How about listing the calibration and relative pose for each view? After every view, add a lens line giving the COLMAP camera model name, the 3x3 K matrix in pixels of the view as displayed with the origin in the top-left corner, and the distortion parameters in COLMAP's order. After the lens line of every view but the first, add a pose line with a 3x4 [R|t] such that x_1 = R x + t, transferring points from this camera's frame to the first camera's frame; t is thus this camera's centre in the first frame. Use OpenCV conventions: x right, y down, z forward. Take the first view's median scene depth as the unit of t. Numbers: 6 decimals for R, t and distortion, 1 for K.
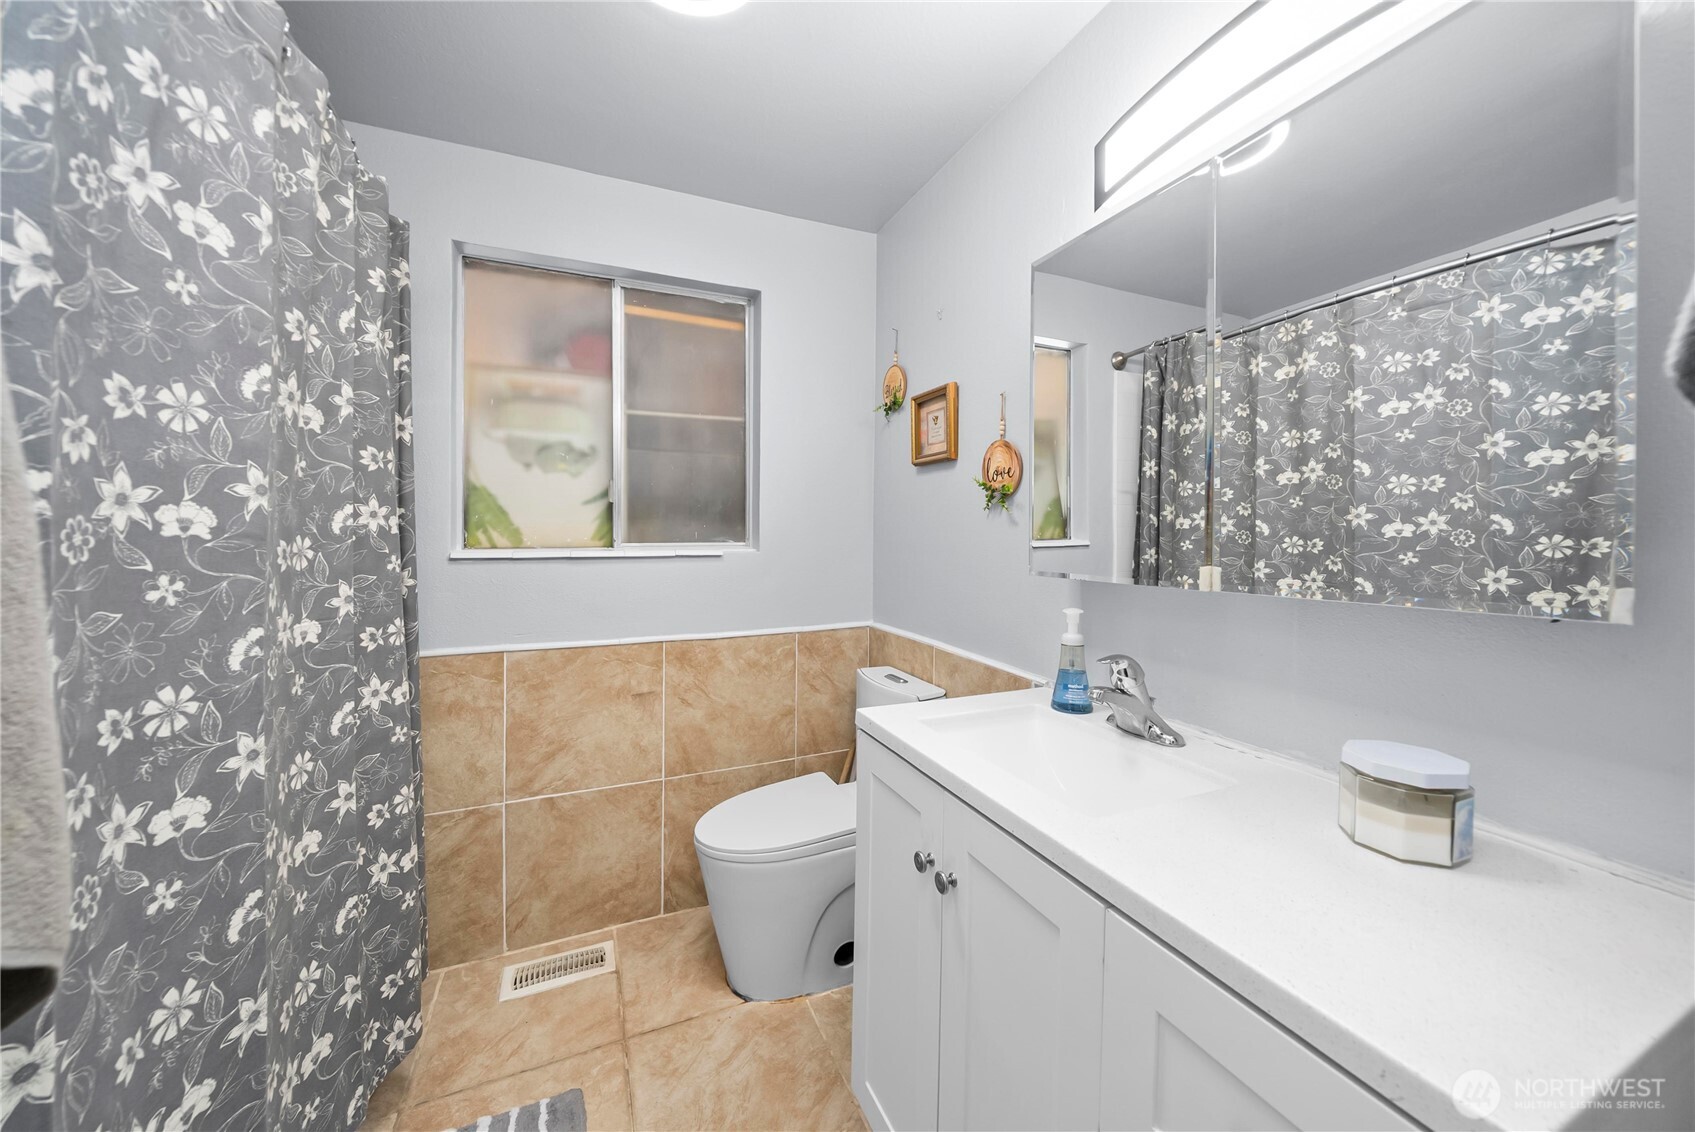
lens RADIAL K [[593.7, 0, 848.1], [0, 593.7, 536.5], [0, 0, 1]] dist [-0.000393, -0.000044]
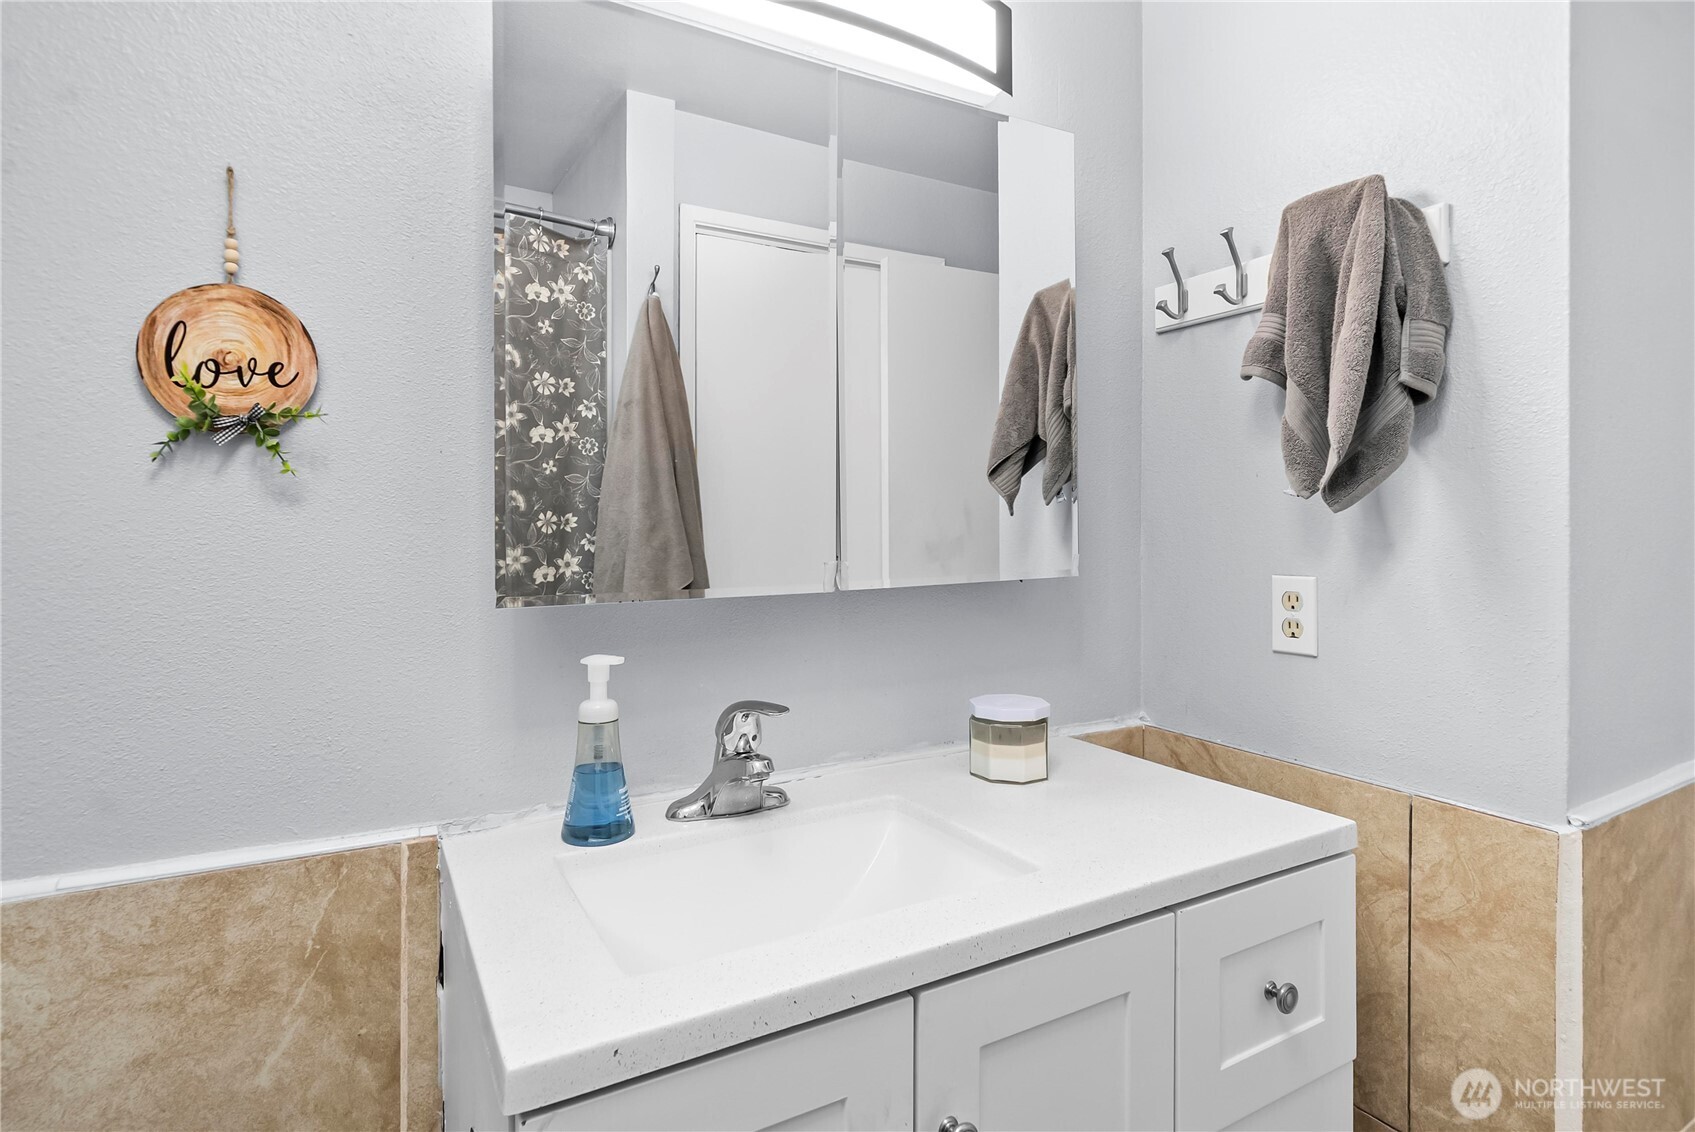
lens RADIAL K [[870.6, 0, 848.0], [0, 870.6, 517.5], [0, 0, 1]] dist [0.001494, 0.000106]
pose [[-0.110264, -0.018317, 0.993734, -0.360760], [-0.002741, 0.999832, 0.018125, -0.021214], [-0.993899, -0.000725, -0.110296, 0.658283]]
